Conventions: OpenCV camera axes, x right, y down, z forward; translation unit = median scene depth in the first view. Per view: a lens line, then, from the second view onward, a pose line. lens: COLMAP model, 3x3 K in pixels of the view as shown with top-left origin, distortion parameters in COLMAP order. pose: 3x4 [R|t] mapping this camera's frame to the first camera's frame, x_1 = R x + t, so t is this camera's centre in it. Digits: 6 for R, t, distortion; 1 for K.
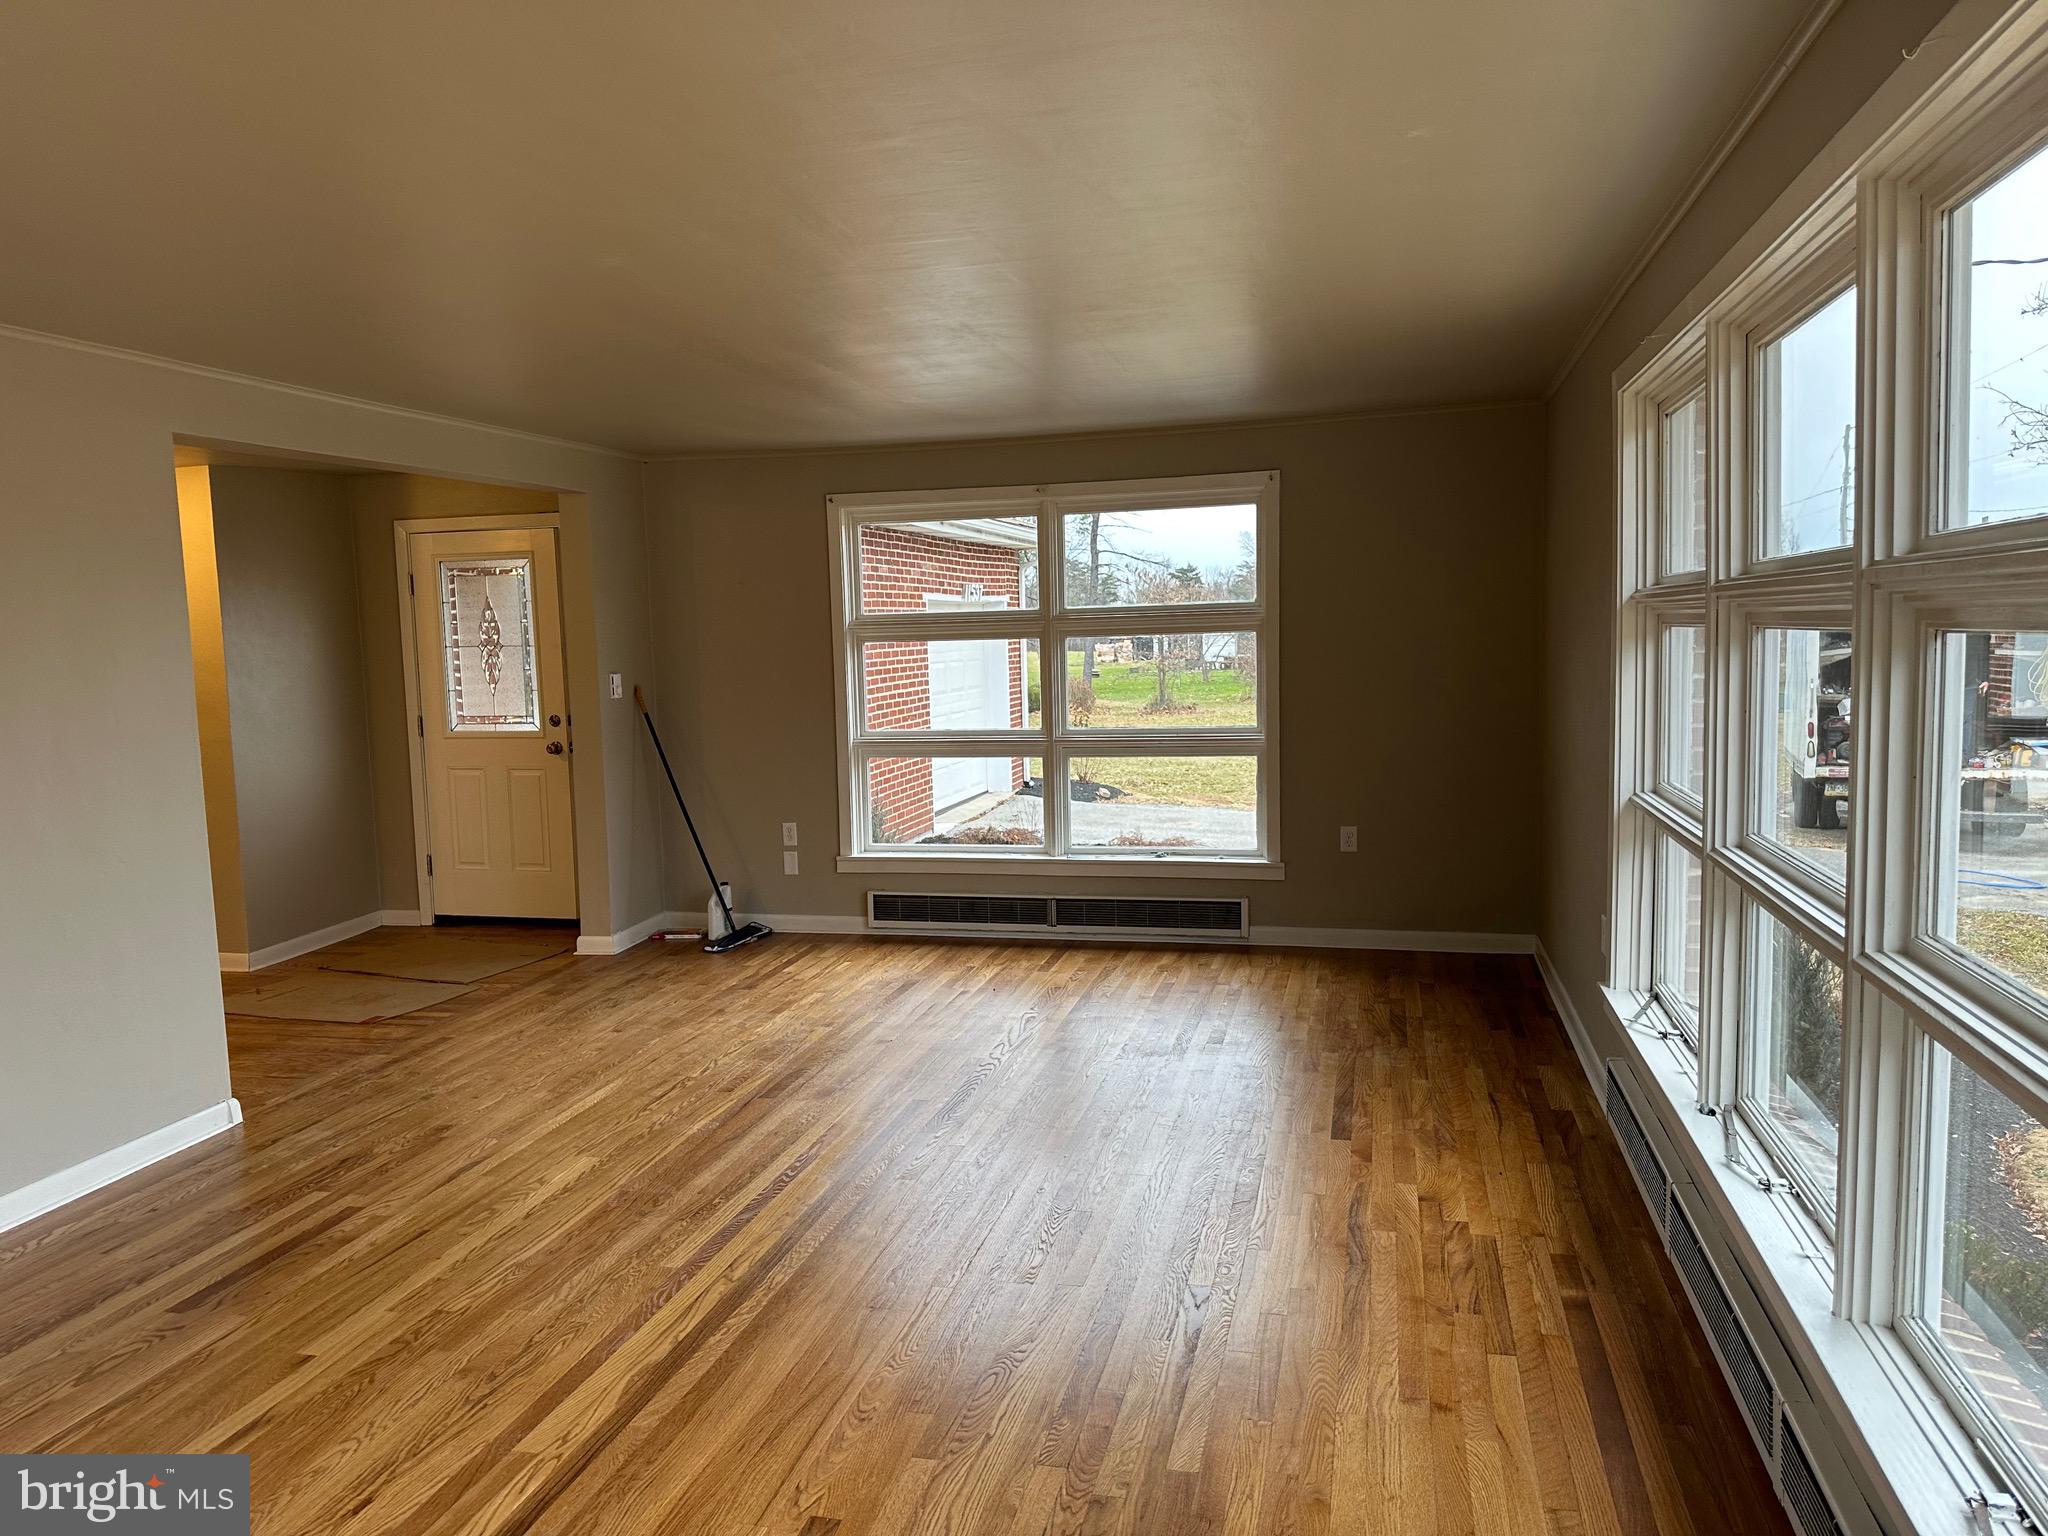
lens RADIAL K [[1425.6, 0, 1028.4], [0, 1425.6, 761.0], [0, 0, 1]] dist [-0.000524, -0.003651]
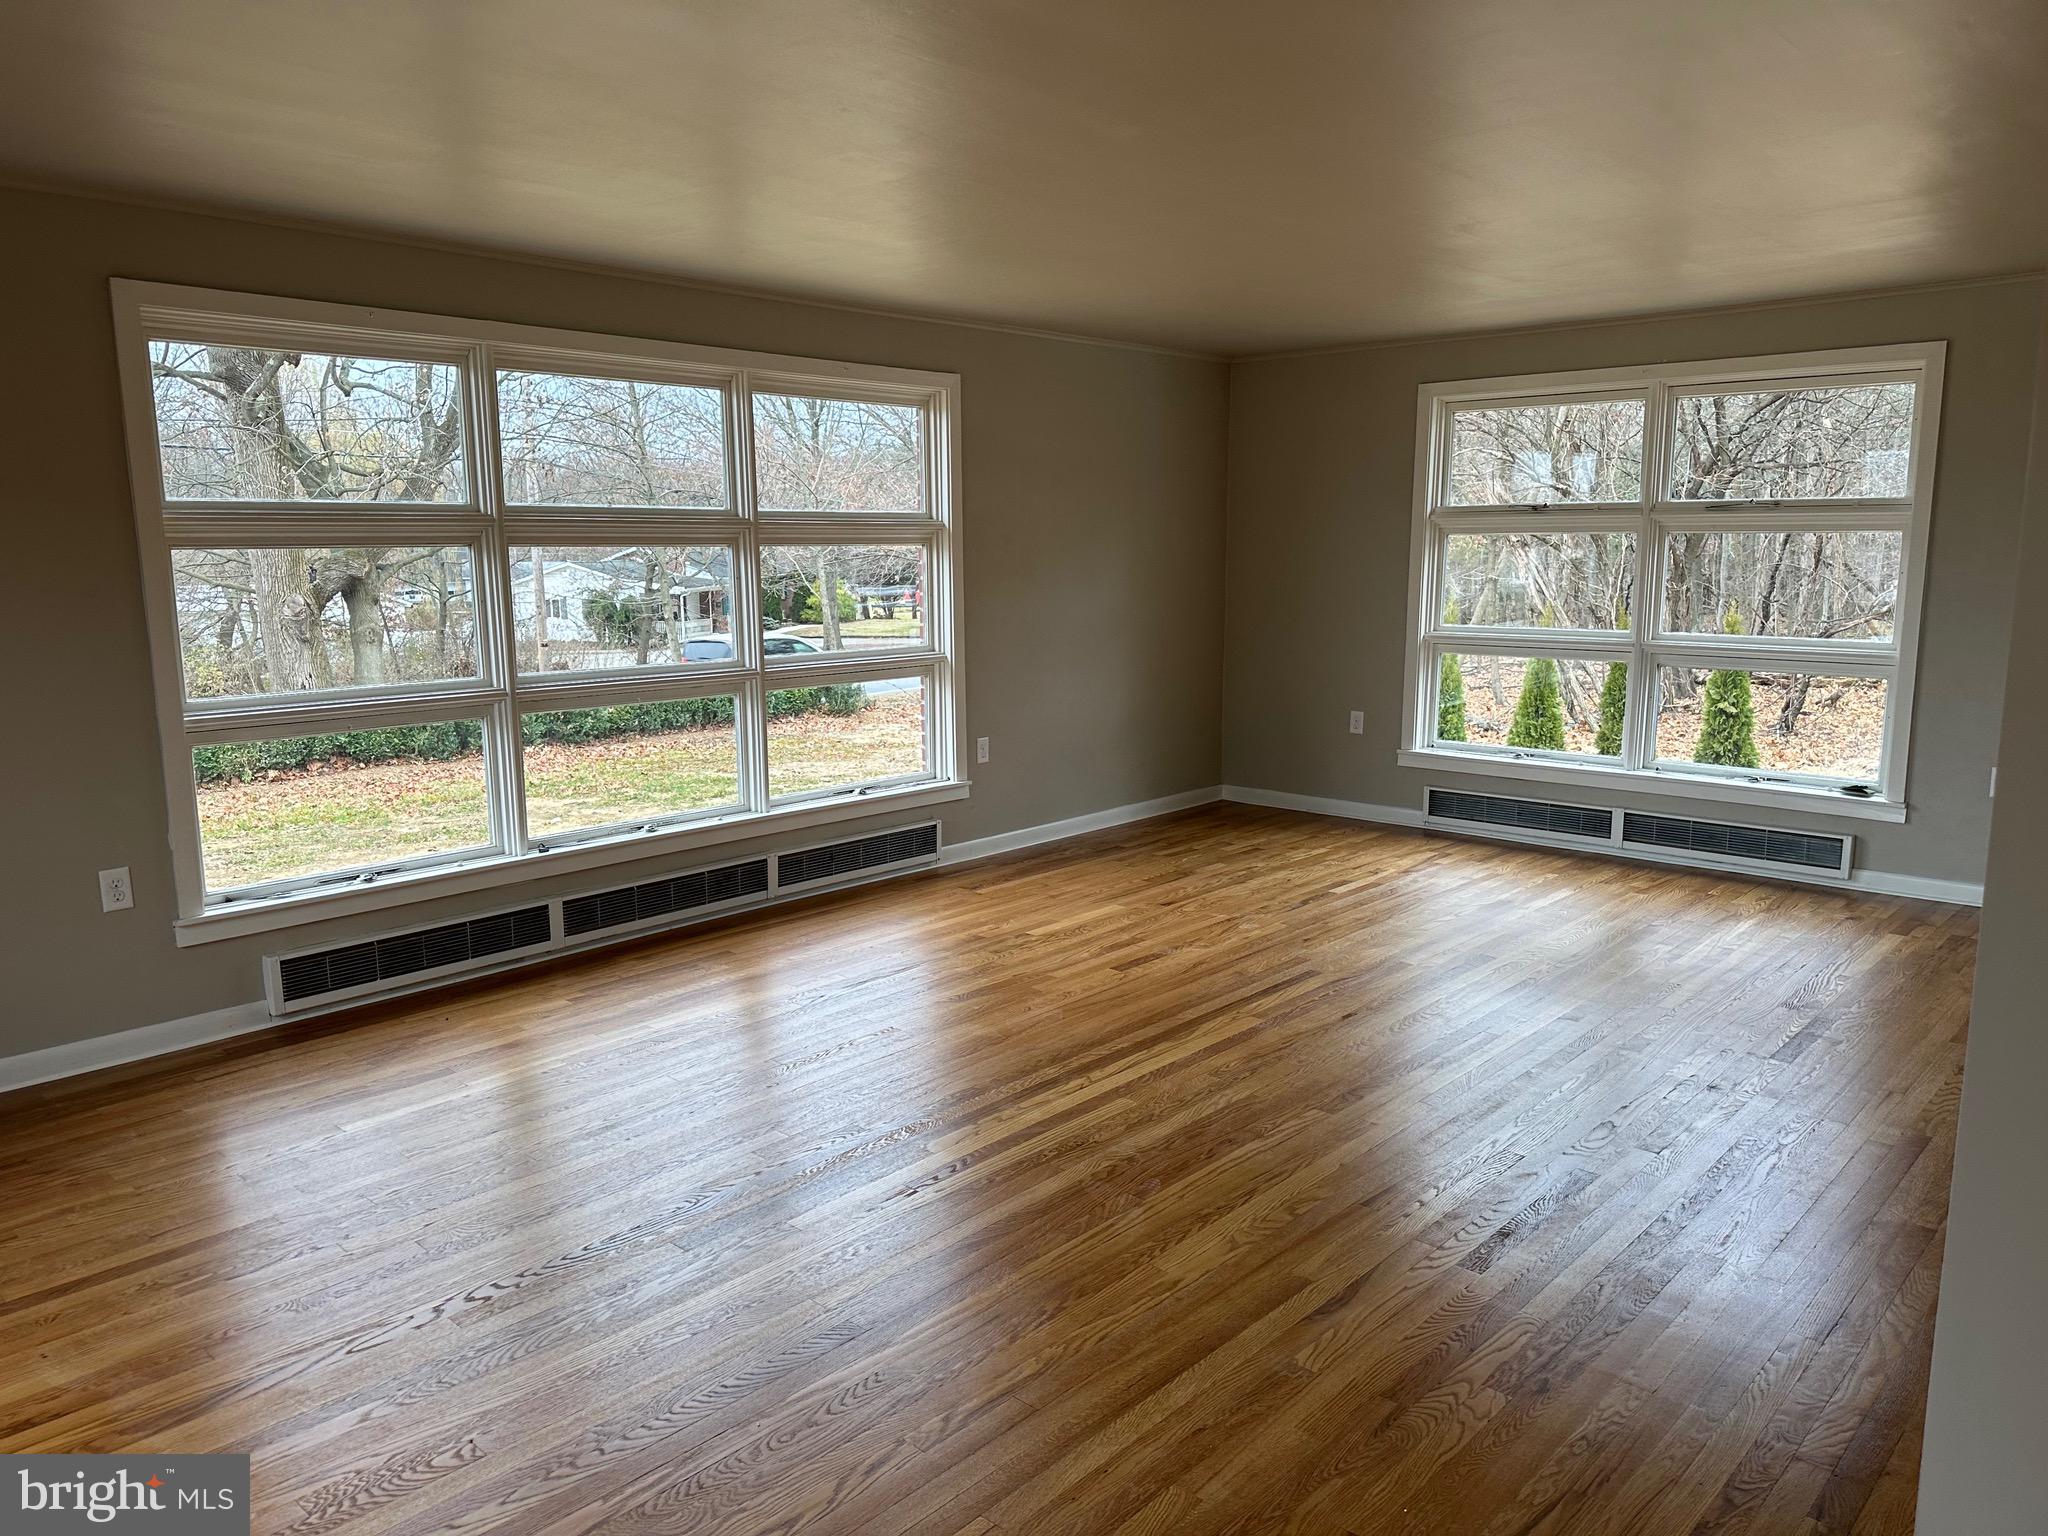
lens RADIAL K [[1425.6, 0, 1024.9], [0, 1425.6, 772.3], [0, 0, 1]] dist [-0.000524, -0.003651]
pose [[-0.874289, -0.045674, 0.483253, -0.706804], [0.079601, 0.968595, 0.235558, -0.158820], [-0.478835, 0.244413, -0.843196, 1.919310]]
